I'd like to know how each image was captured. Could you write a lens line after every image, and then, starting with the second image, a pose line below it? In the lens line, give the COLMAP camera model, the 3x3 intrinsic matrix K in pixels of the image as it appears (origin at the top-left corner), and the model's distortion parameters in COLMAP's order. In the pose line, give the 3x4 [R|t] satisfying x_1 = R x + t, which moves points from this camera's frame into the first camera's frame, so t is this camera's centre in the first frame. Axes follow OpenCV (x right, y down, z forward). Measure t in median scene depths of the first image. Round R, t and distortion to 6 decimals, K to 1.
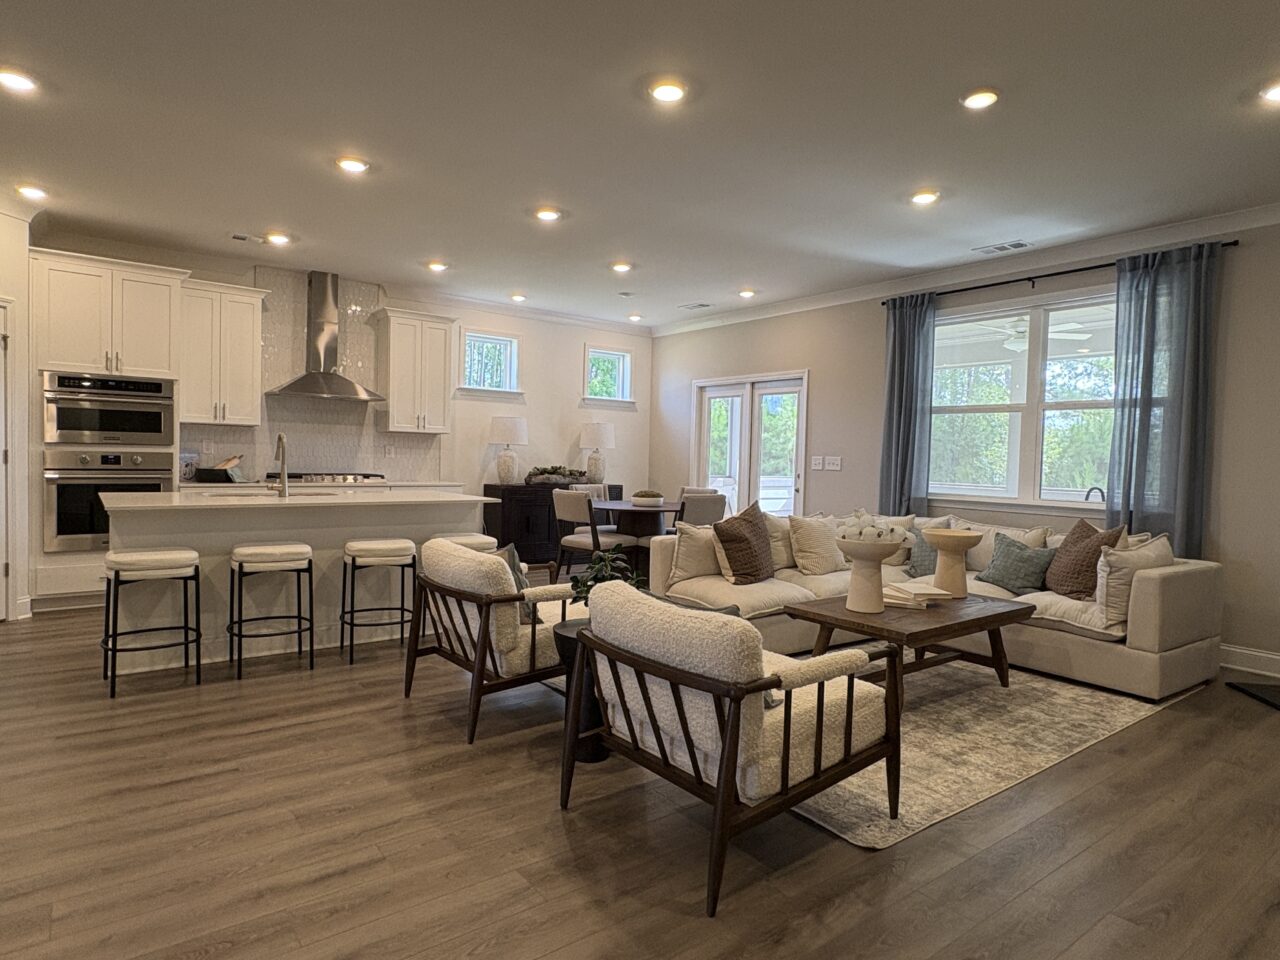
lens RADIAL K [[741.1, 0, 640.0], [0, 741.1, 480.0], [0, 0, 1]] dist [0.003527, 0.001158]
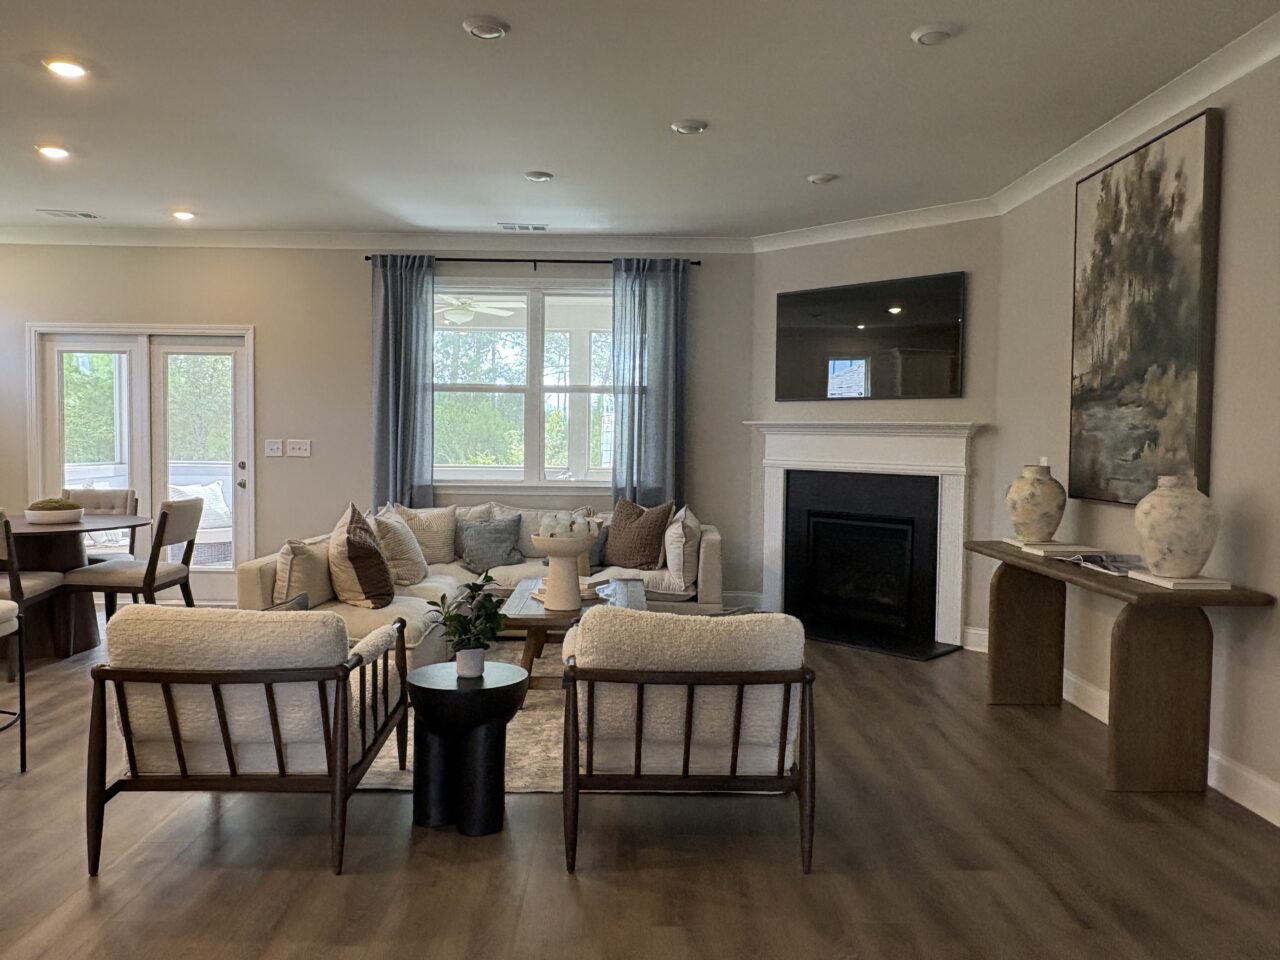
lens RADIAL K [[958.1, 0, 640.0], [0, 958.1, 480.0], [0, 0, 1]] dist [-0.006235, 0.000531]
pose [[0.590477, -0.056338, 0.805086, -0.401287], [0.028535, 0.998394, 0.048937, -0.031954], [-0.806550, -0.005922, 0.591137, 0.109805]]
